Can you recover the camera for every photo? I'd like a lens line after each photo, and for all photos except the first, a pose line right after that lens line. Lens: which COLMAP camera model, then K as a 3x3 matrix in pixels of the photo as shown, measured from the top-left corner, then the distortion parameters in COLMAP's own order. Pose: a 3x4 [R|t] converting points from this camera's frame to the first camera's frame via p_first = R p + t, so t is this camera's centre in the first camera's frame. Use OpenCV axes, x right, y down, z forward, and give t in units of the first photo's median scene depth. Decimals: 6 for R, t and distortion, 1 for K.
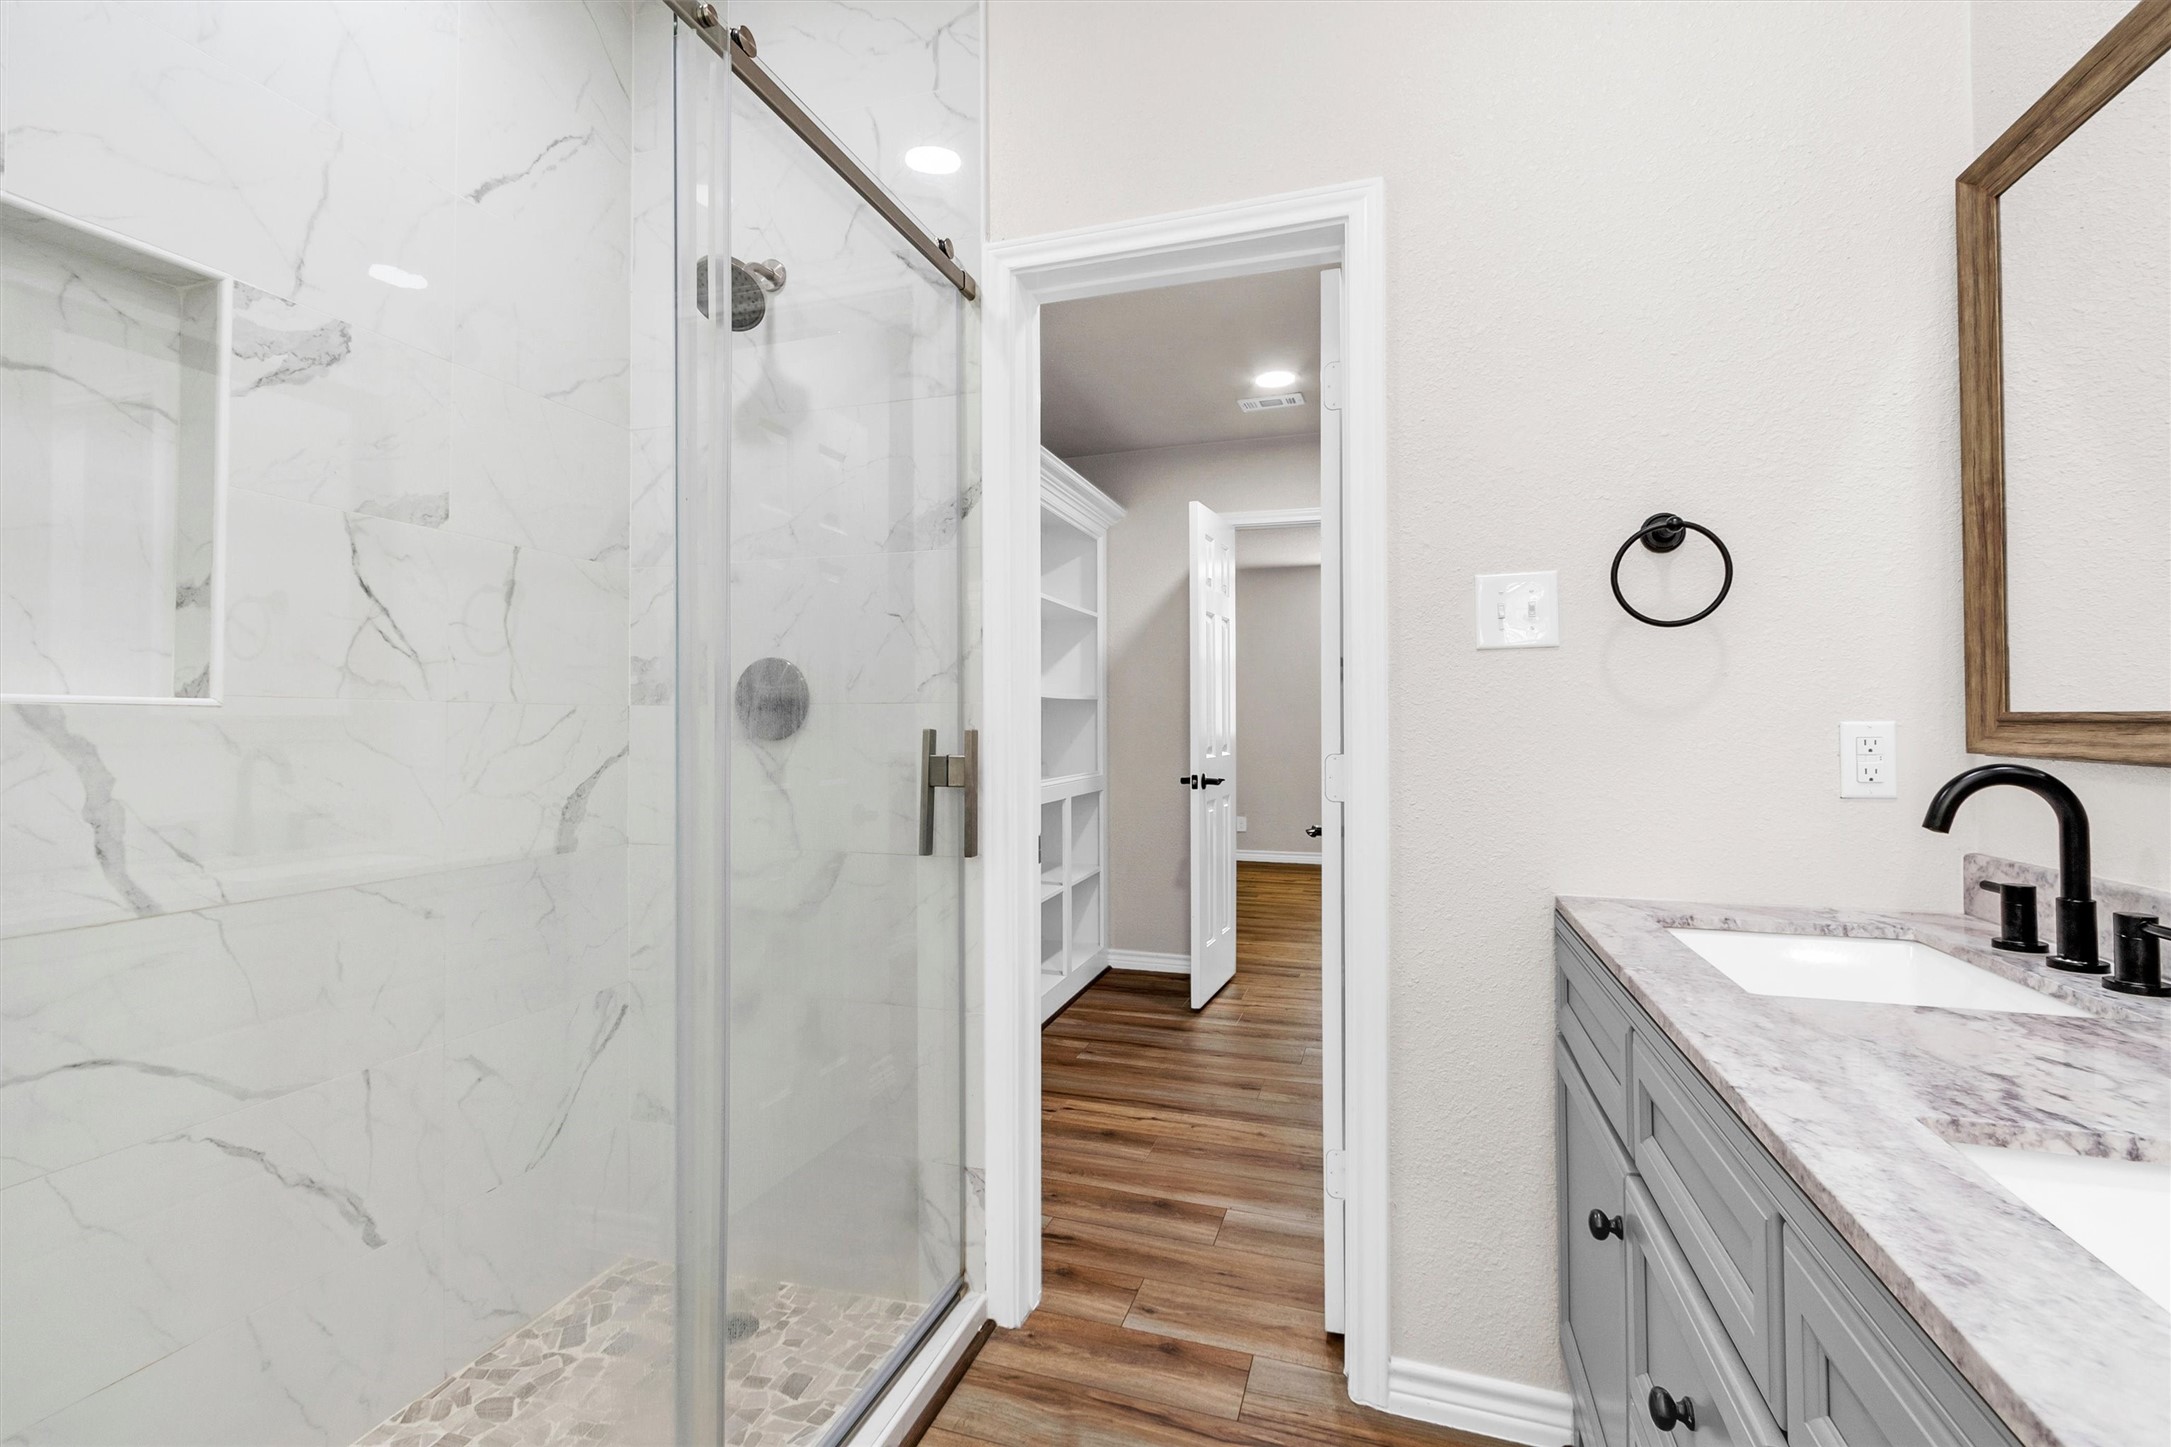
lens RADIAL K [[977.1, 0, 1092.4], [0, 977.1, 723.6], [0, 0, 1]] dist [-0.002300, -0.000340]
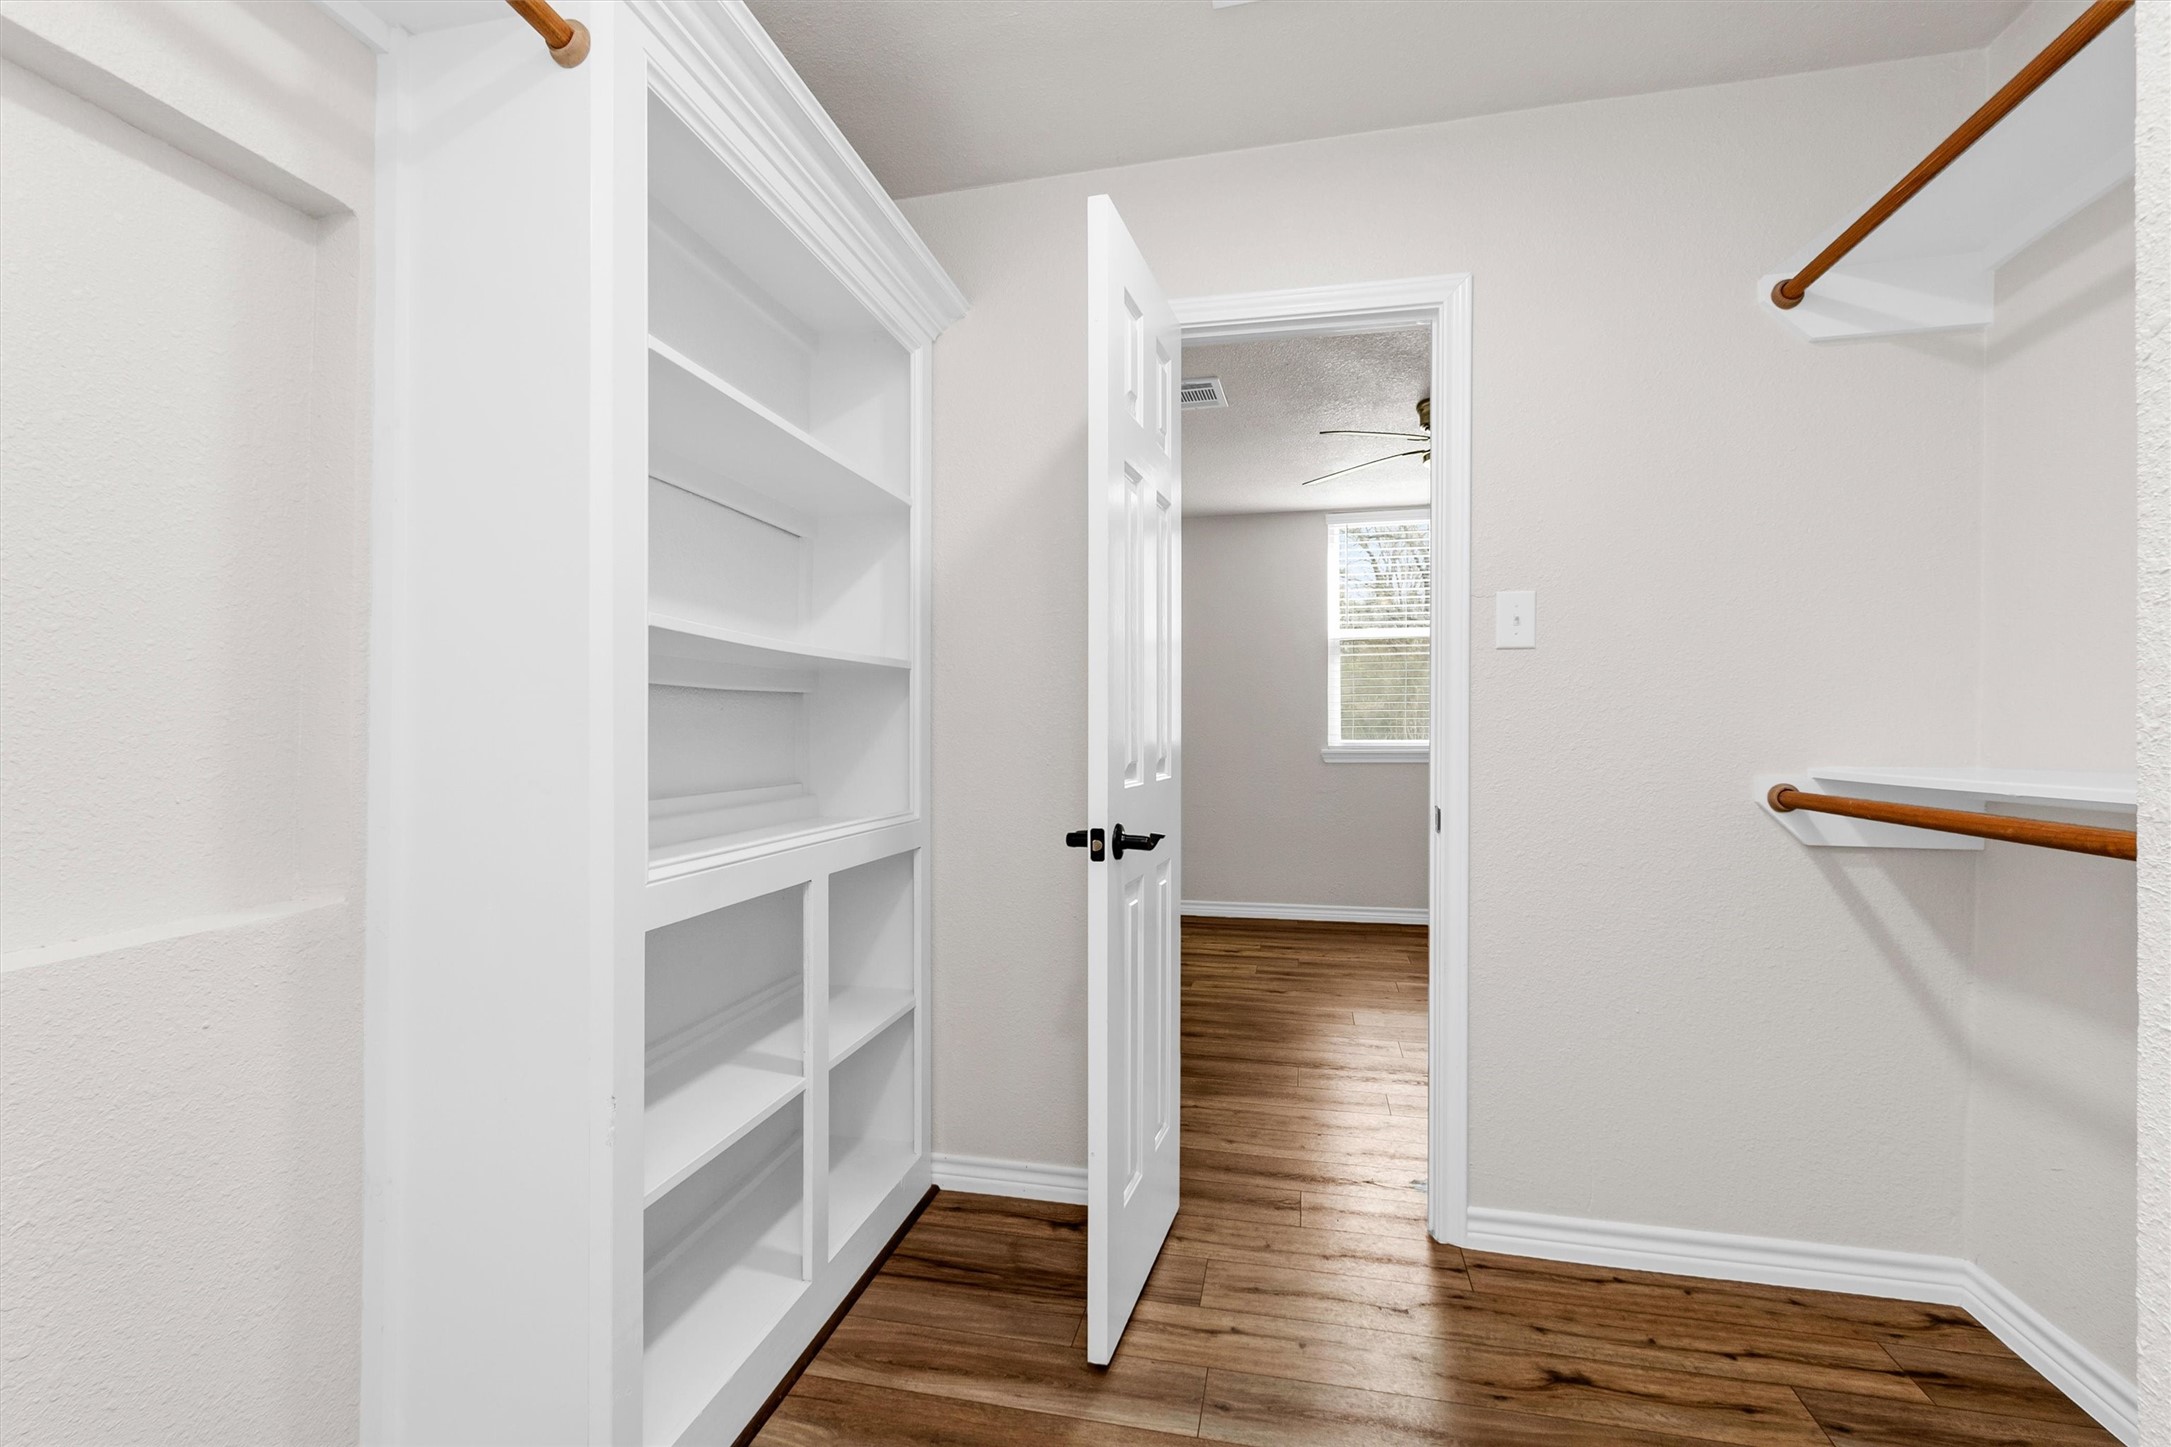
lens RADIAL K [[977.1, 0, 1081.3], [0, 977.1, 722.5], [0, 0, 1]] dist [-0.002300, -0.000340]
pose [[0.997540, 0.000894, 0.070097, 0.063678], [-0.001438, 0.999969, 0.007716, -0.000286], [-0.070088, -0.007798, 0.997510, 0.535163]]
